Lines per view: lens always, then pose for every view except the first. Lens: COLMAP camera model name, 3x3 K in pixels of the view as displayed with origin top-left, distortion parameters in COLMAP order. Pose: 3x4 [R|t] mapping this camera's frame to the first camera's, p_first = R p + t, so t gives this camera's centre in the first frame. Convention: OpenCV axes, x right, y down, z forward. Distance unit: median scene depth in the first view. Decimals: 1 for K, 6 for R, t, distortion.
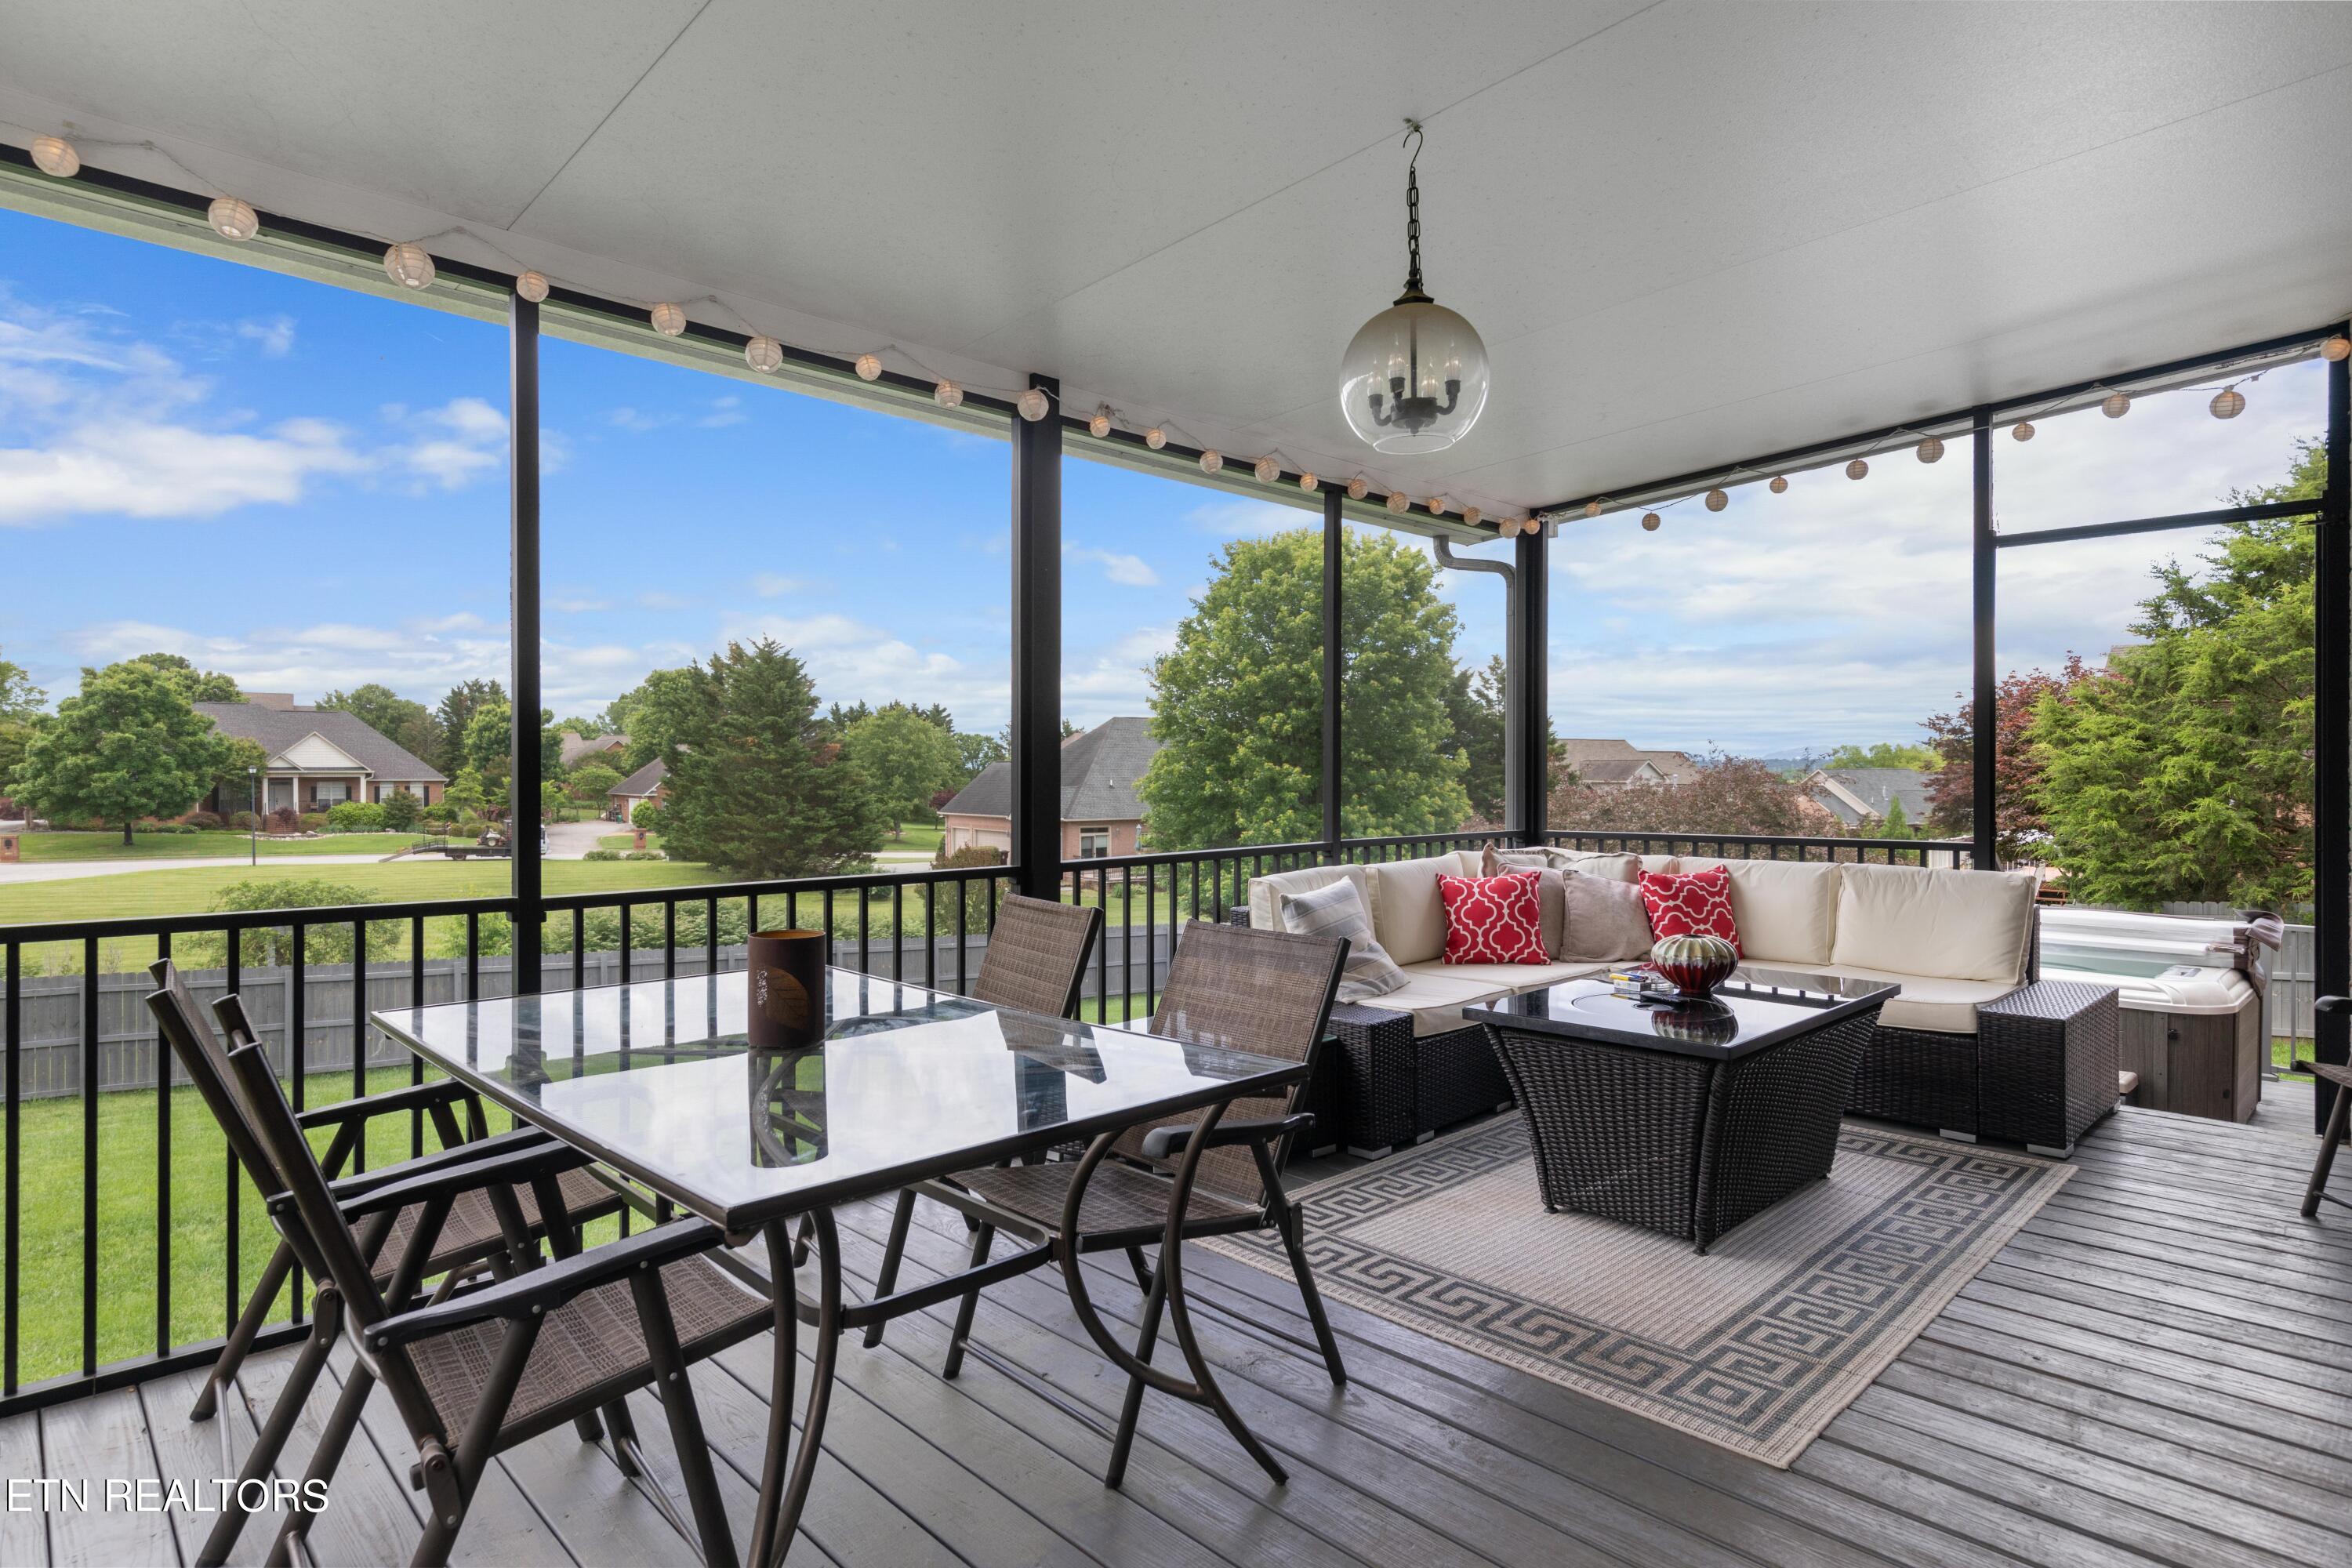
lens RADIAL K [[1284.3, 0, 1158.5], [0, 1284.3, 800.2], [0, 0, 1]] dist [-0.008268, 0.004017]
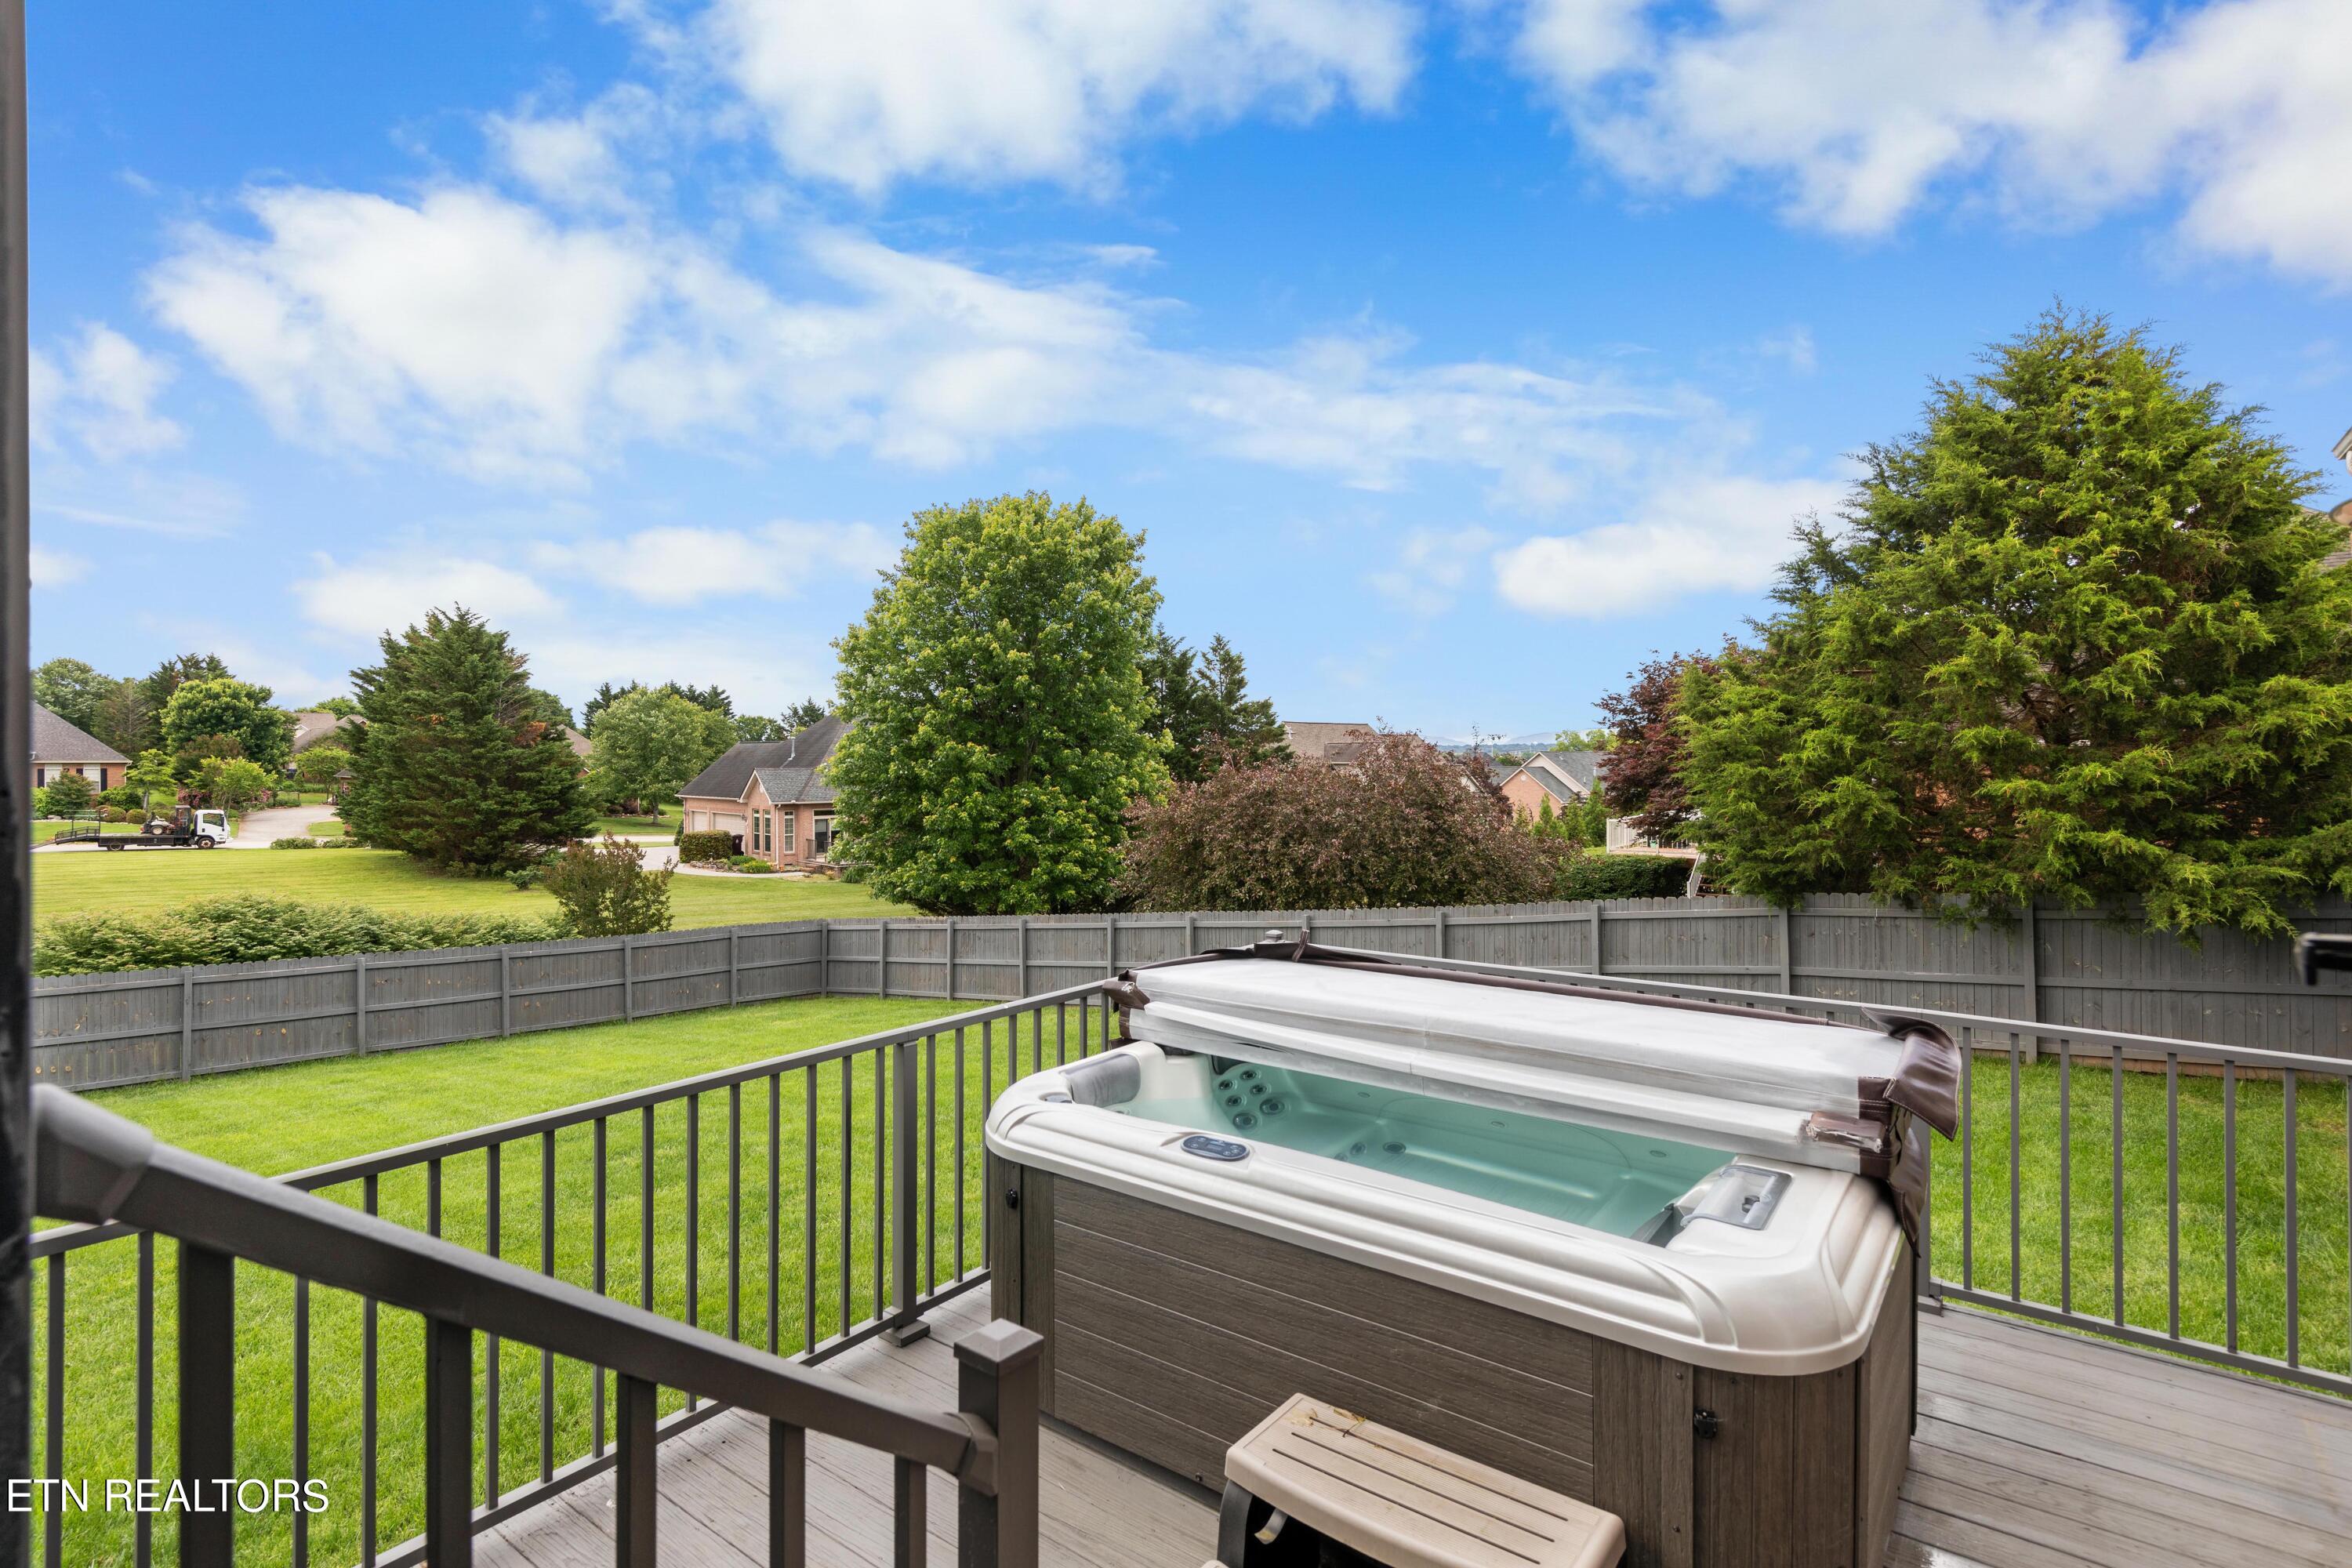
lens RADIAL K [[1136.3, 0, 1191.7], [0, 1136.3, 778.5], [0, 0, 1]] dist [0.005067, 0.000066]
pose [[0.987894, -0.002403, 0.155109, 0.130126], [0.002785, 0.999994, -0.002247, 0.000130], [-0.155102, 0.002652, 0.987895, 0.152686]]
